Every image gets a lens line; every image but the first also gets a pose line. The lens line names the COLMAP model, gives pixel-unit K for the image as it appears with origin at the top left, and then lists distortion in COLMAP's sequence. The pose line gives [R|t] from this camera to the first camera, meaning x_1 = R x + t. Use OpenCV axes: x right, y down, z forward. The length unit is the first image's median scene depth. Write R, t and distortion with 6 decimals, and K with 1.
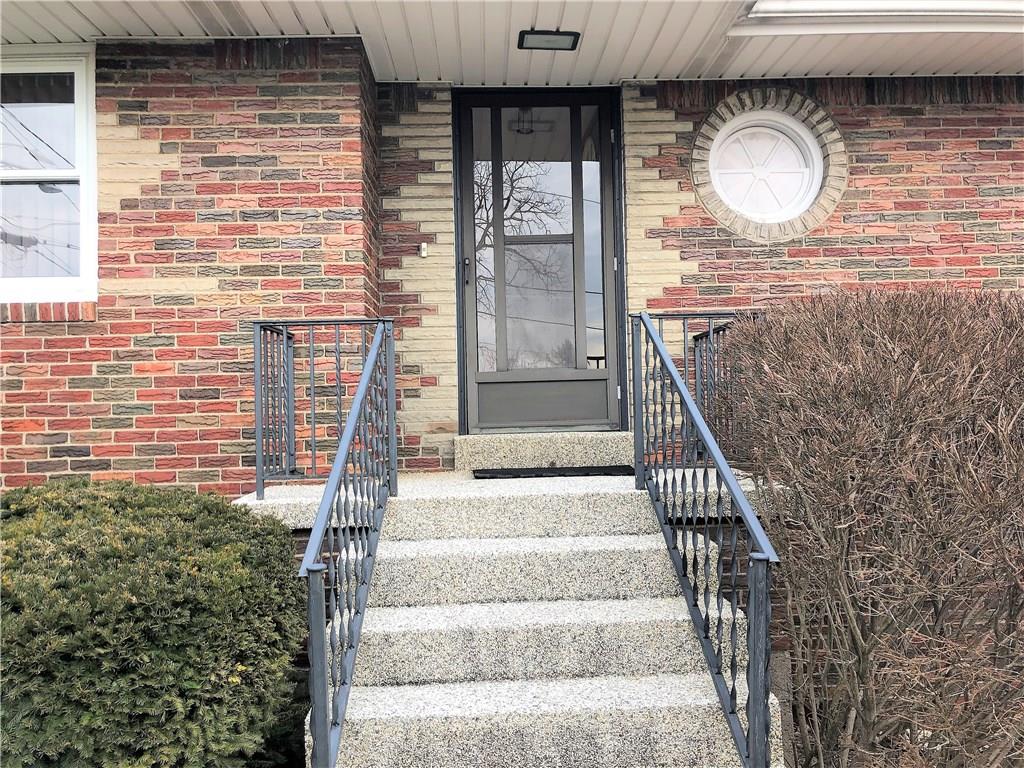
lens RADIAL K [[846.6, 0, 515.3], [0, 846.6, 377.9], [0, 0, 1]] dist [0.047774, -0.042592]
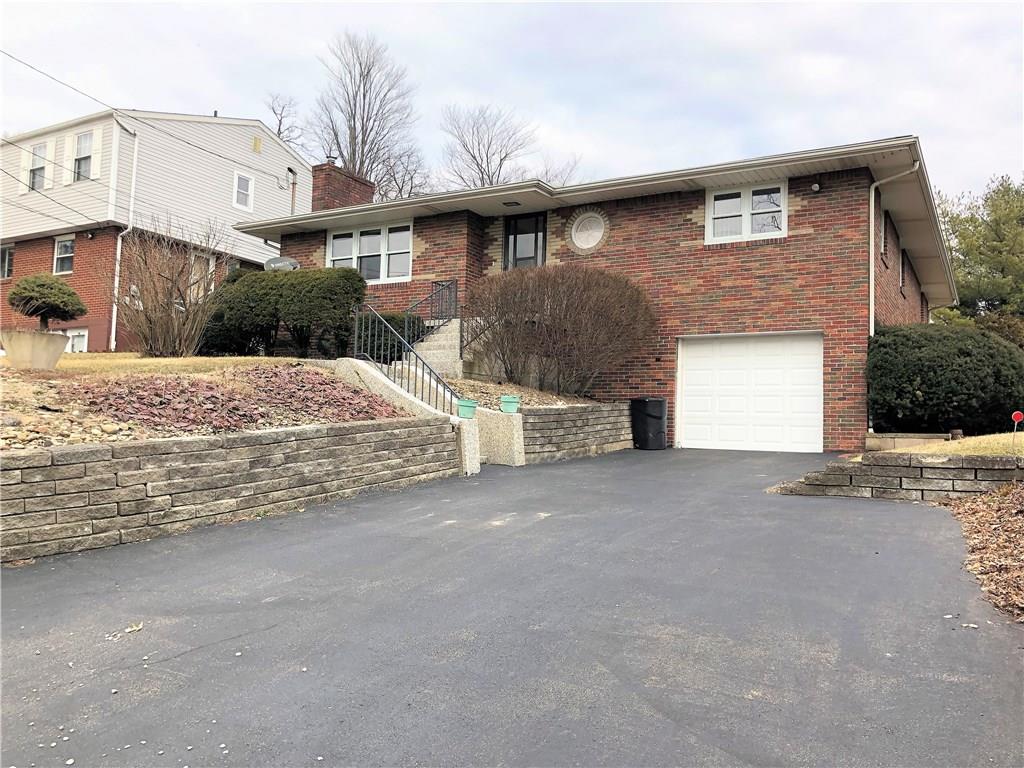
lens RADIAL K [[846.6, 0, 510.8], [0, 846.6, 385.0], [0, 0, 1]] dist [0.047774, -0.042592]
pose [[0.847052, 0.006256, -0.531474, 1.757723], [-0.031926, 0.998724, -0.039127, 0.464090], [0.530551, 0.050110, 0.846171, -1.816059]]
